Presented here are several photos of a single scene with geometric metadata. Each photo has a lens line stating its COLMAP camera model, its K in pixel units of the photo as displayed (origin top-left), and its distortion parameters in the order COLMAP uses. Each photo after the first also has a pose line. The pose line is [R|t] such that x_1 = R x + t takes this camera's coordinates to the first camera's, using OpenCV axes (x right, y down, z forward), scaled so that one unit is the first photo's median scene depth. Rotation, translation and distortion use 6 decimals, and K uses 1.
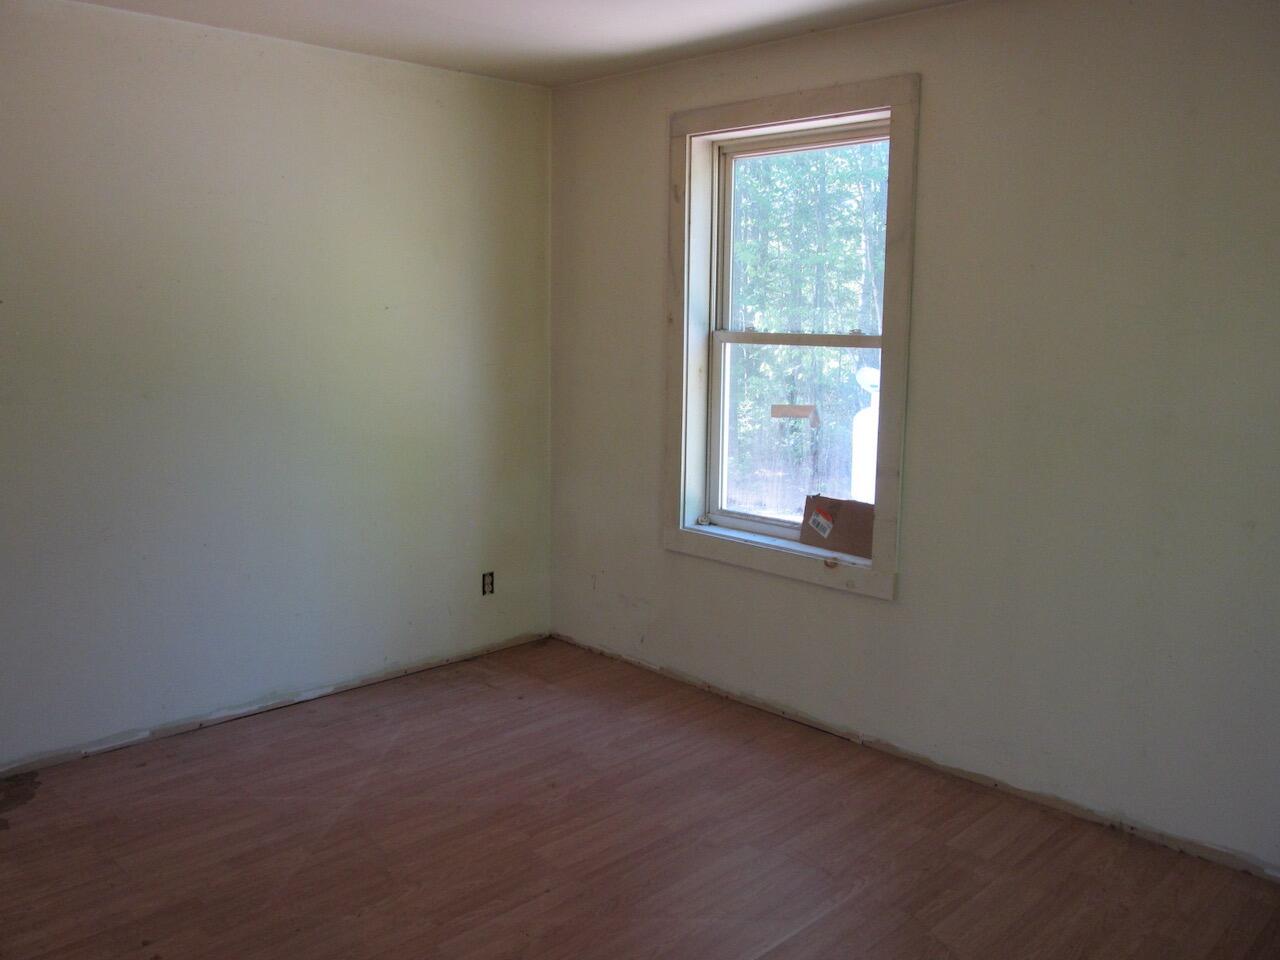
lens RADIAL K [[1034.4, 0, 640.1], [0, 1034.4, 502.6], [0, 0, 1]] dist [-0.055811, 0.008897]
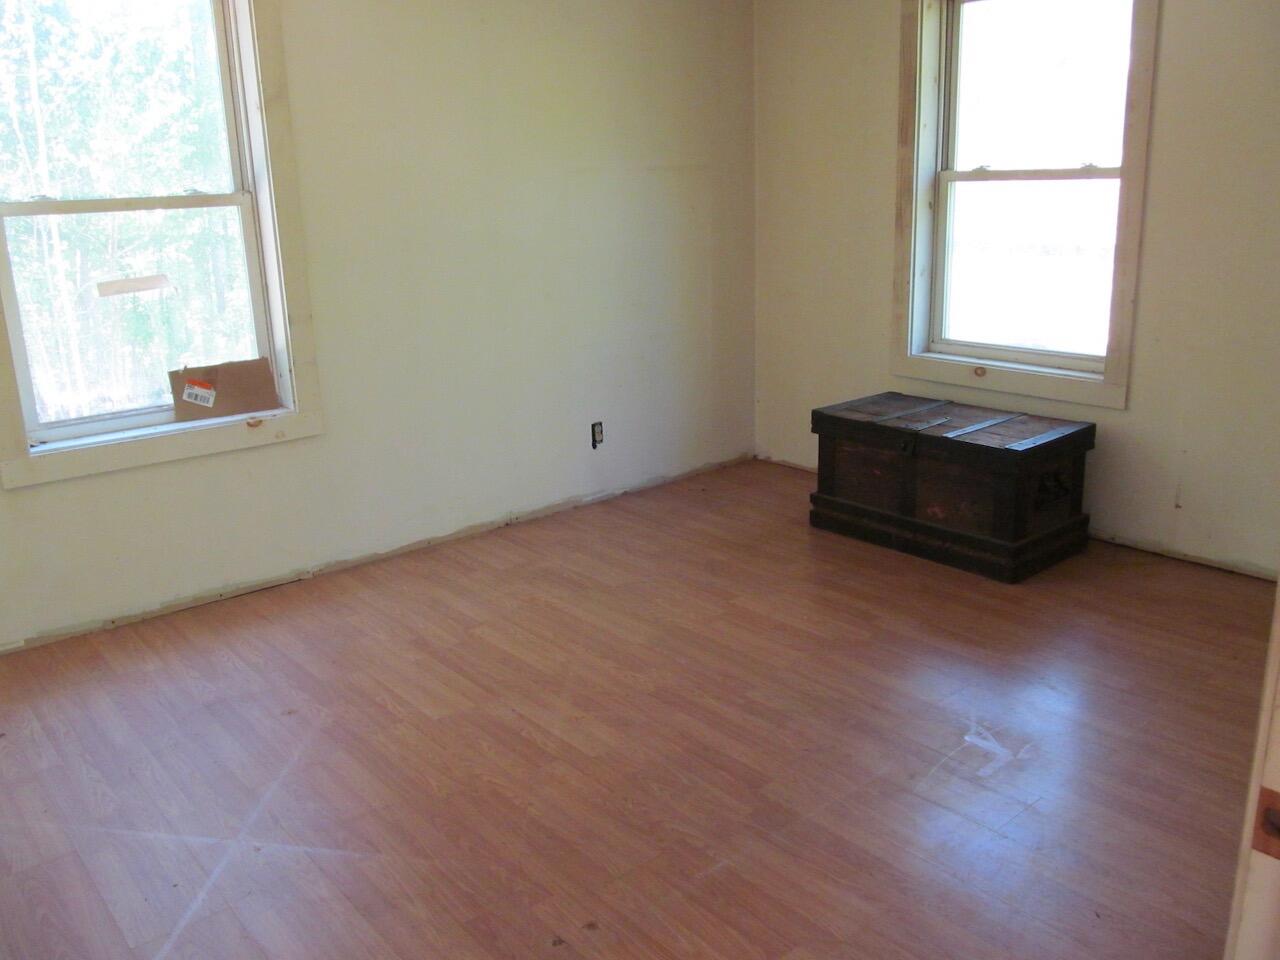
lens RADIAL K [[1064.2, 0, 640.0], [0, 1064.2, 480.0], [0, 0, 1]] dist [-0.060369, 0.028049]
pose [[0.084726, -0.287600, 0.953996, -0.789254], [0.194153, 0.943852, 0.267299, -0.092170], [-0.977306, 0.162574, 0.135807, 0.494538]]
